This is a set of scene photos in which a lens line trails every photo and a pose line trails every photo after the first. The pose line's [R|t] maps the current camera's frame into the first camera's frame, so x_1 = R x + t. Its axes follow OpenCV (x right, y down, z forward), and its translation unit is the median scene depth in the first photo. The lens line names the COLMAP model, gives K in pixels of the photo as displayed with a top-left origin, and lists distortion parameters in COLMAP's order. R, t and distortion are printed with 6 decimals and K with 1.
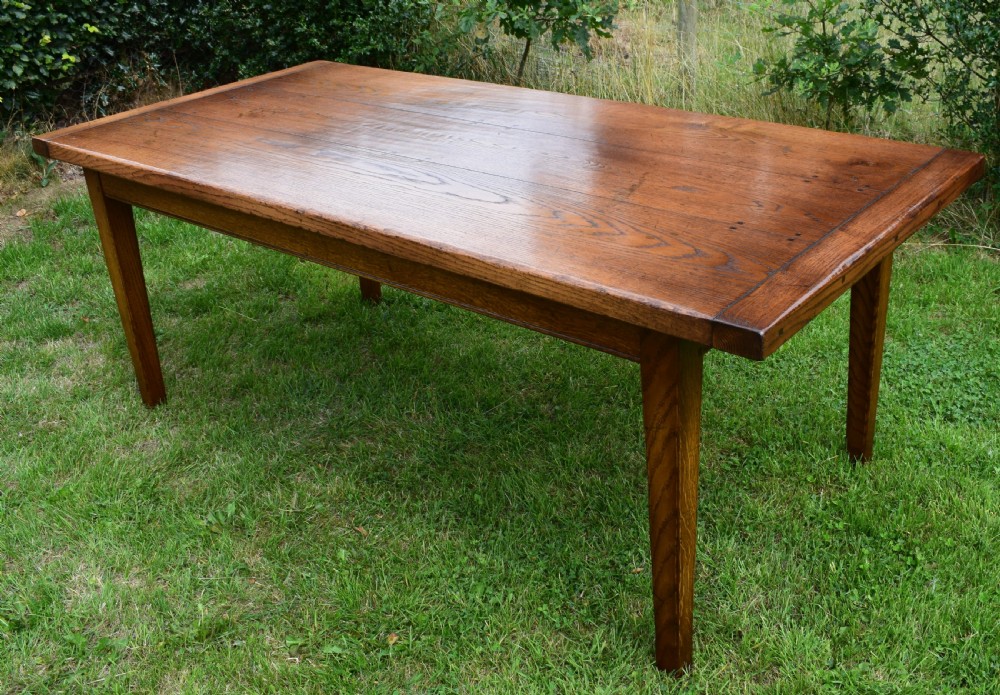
lens RADIAL K [[1044.5, 0, 561.7], [0, 1044.5, 309.9], [0, 0, 1]] dist [-0.091734, 0.008980]
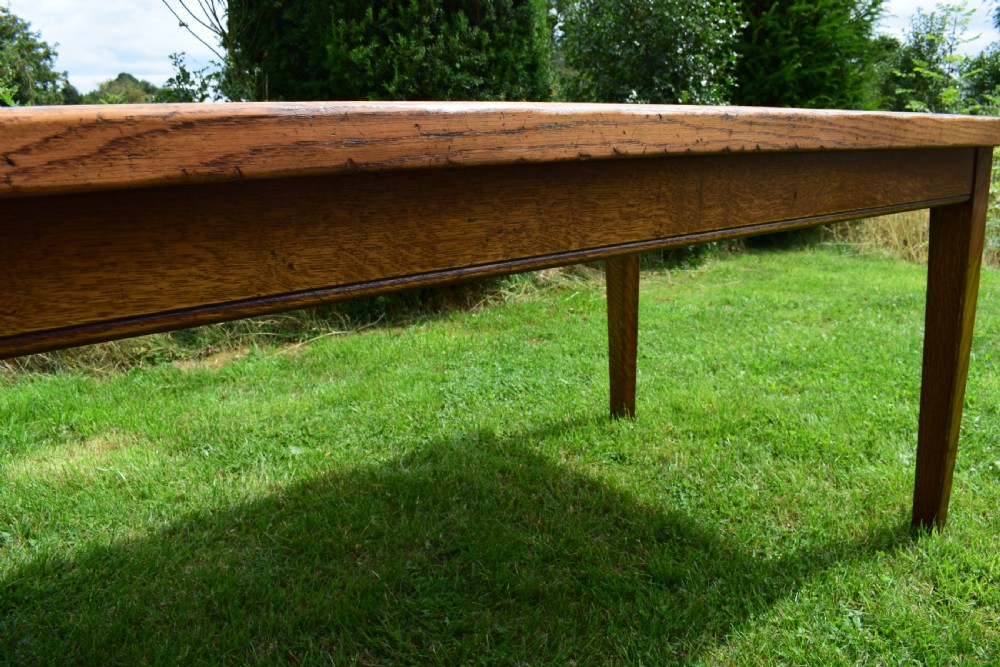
lens RADIAL K [[777.1, 0, 500.0], [0, 777.1, 333.5], [0, 0, 1]] dist [-0.101484, 0.018528]
pose [[0.241723, -0.192288, 0.951102, -0.498528], [0.433709, 0.898222, 0.071370, -0.056224], [-0.868025, 0.395249, 0.300518, 0.783913]]
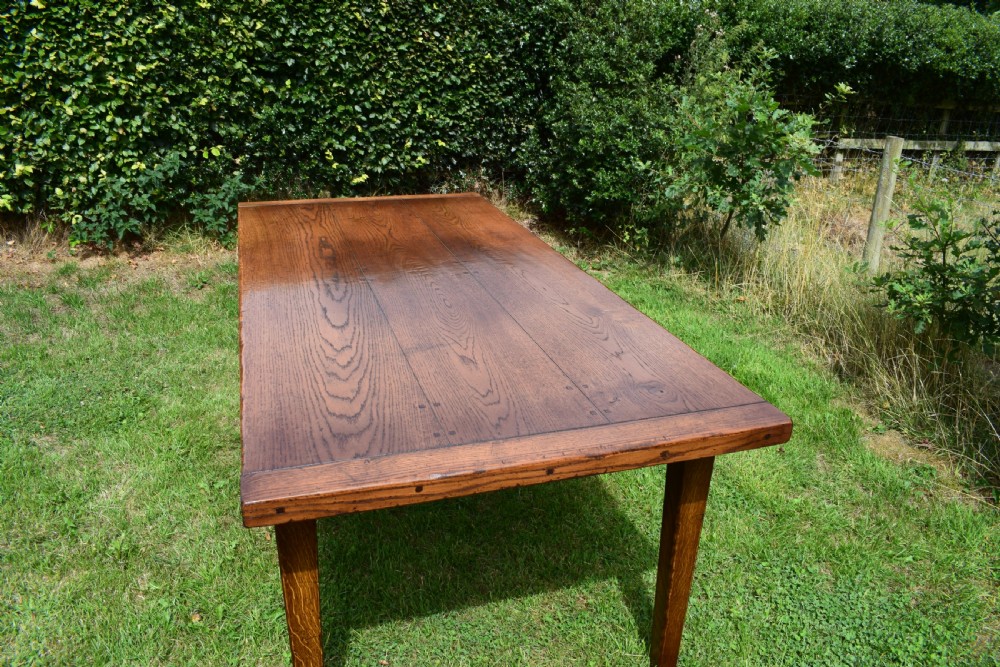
lens RADIAL K [[762.4, 0, 500.0], [0, 762.4, 333.5], [0, 0, 1]] dist [-0.097703, 0.008195]
pose [[0.826182, 0.274402, -0.492064, 0.401896], [-0.300497, 0.953397, 0.027130, -0.132326], [0.476577, 0.125449, 0.870136, 0.239586]]
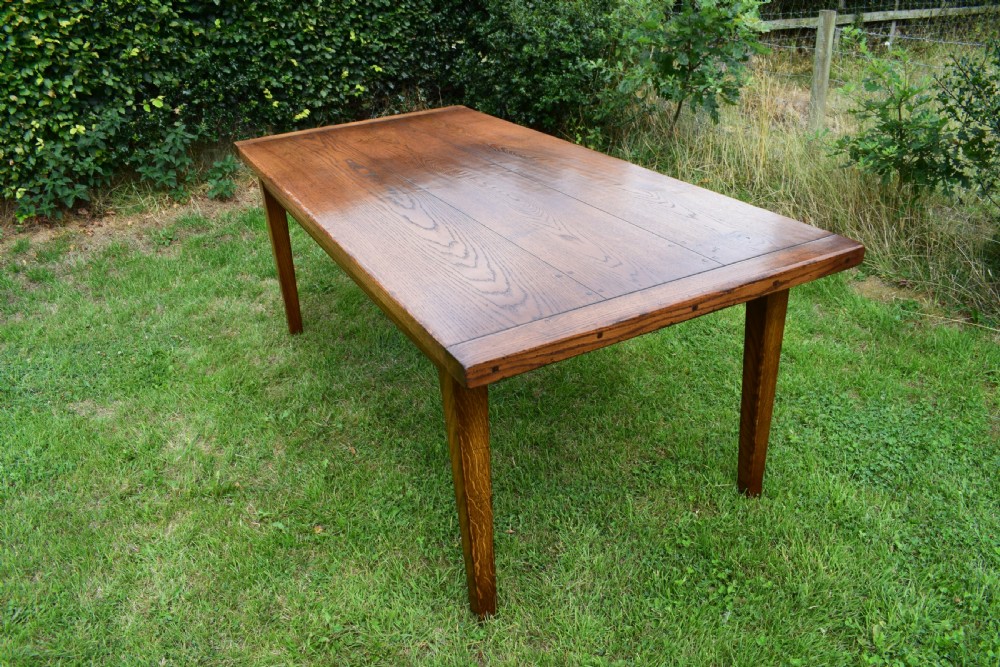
lens RADIAL K [[777.1, 0, 500.0], [0, 777.1, 333.5], [0, 0, 1]] dist [-0.101484, 0.018528]
pose [[0.911942, 0.183140, -0.367180, 0.298682], [-0.163202, 0.982931, 0.084925, -0.053285], [0.376466, -0.017523, 0.926265, 0.104334]]
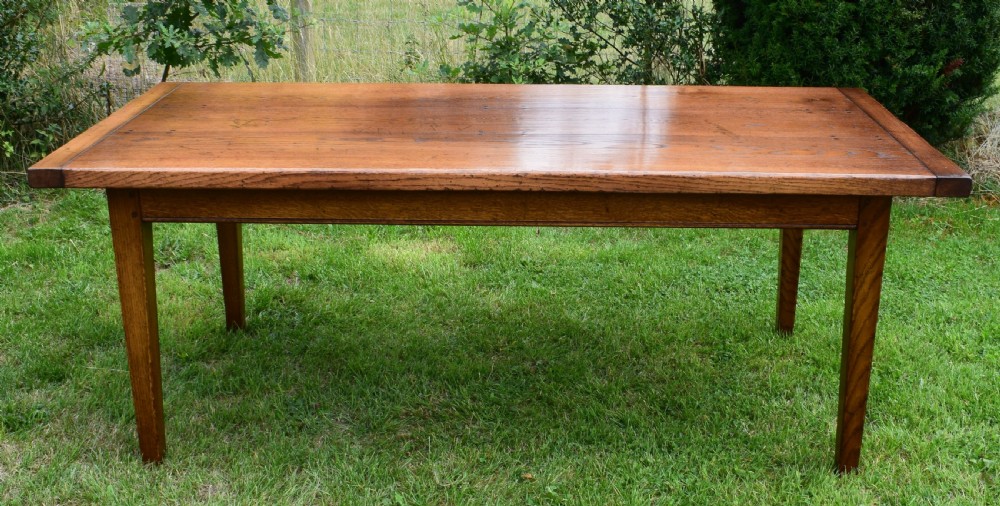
lens RADIAL K [[1185.7, 0, 523.1], [0, 1185.7, 253.5], [0, 0, 1]] dist [-0.094030, -0.004110]
pose [[0.798729, -0.151542, 0.582295, -0.773600], [0.217306, 0.975097, -0.044308, 0.035546], [-0.561080, 0.161927, 0.811769, -0.027036]]
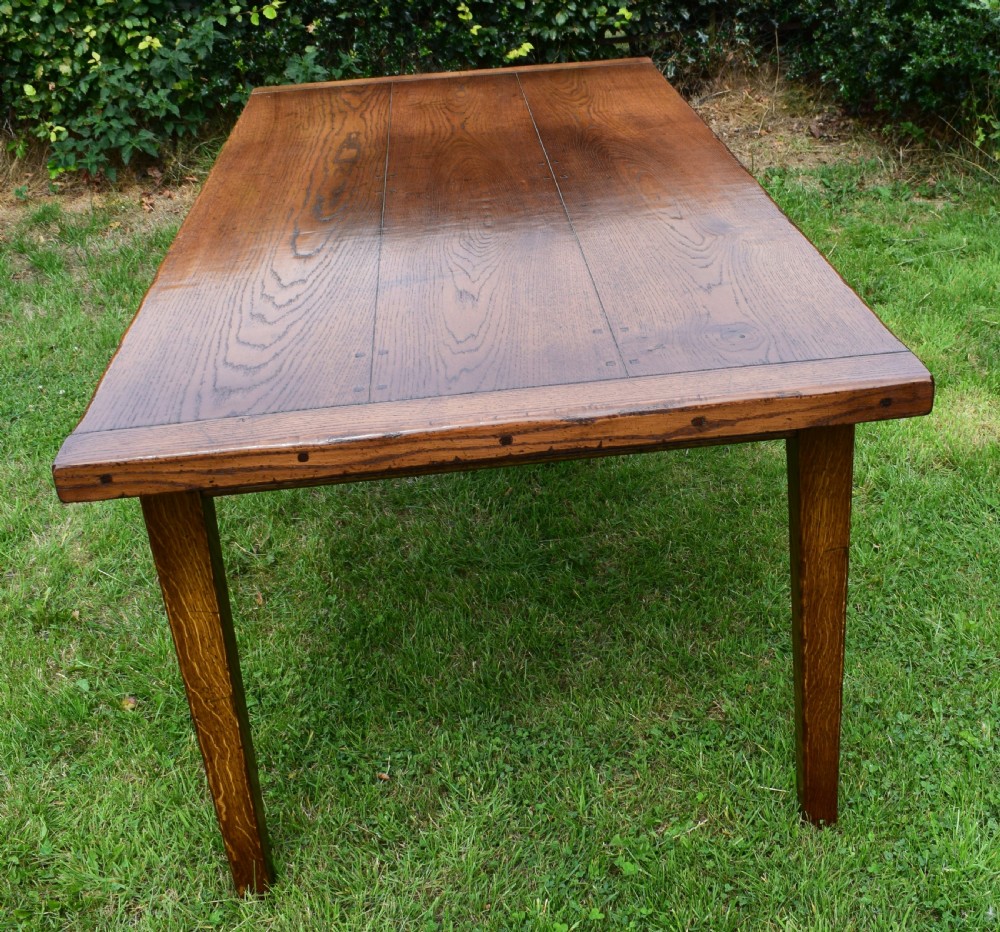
lens RADIAL K [[1384.6, 0, 615.1], [0, 1384.6, 439.6], [0, 0, 1]] dist [-0.085904, -0.024475]
pose [[0.716321, 0.313223, -0.623519, 0.606730], [-0.285774, 0.946898, 0.147364, -0.144329], [0.636567, 0.072626, 0.767794, 0.266698]]
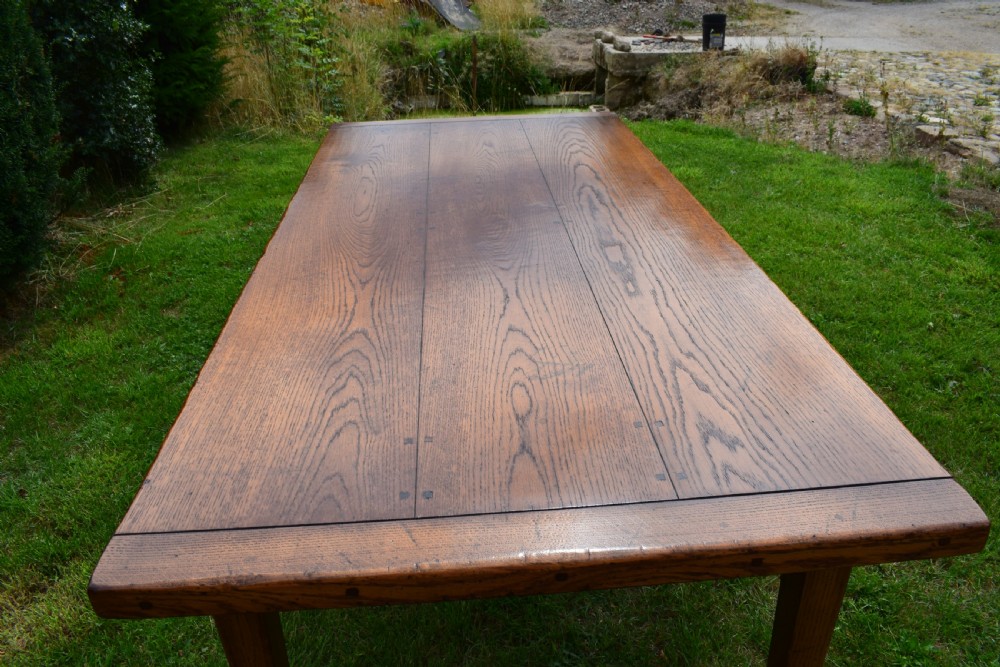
lens RADIAL K [[785.0, 0, 500.0], [0, 785.0, 333.5], [0, 0, 1]] dist [-0.096966, 0.014683]
pose [[-0.667710, -0.287941, 0.686478, -0.577001], [0.369289, 0.672575, 0.641302, -0.499800], [-0.646366, 0.681713, -0.342752, 1.188247]]
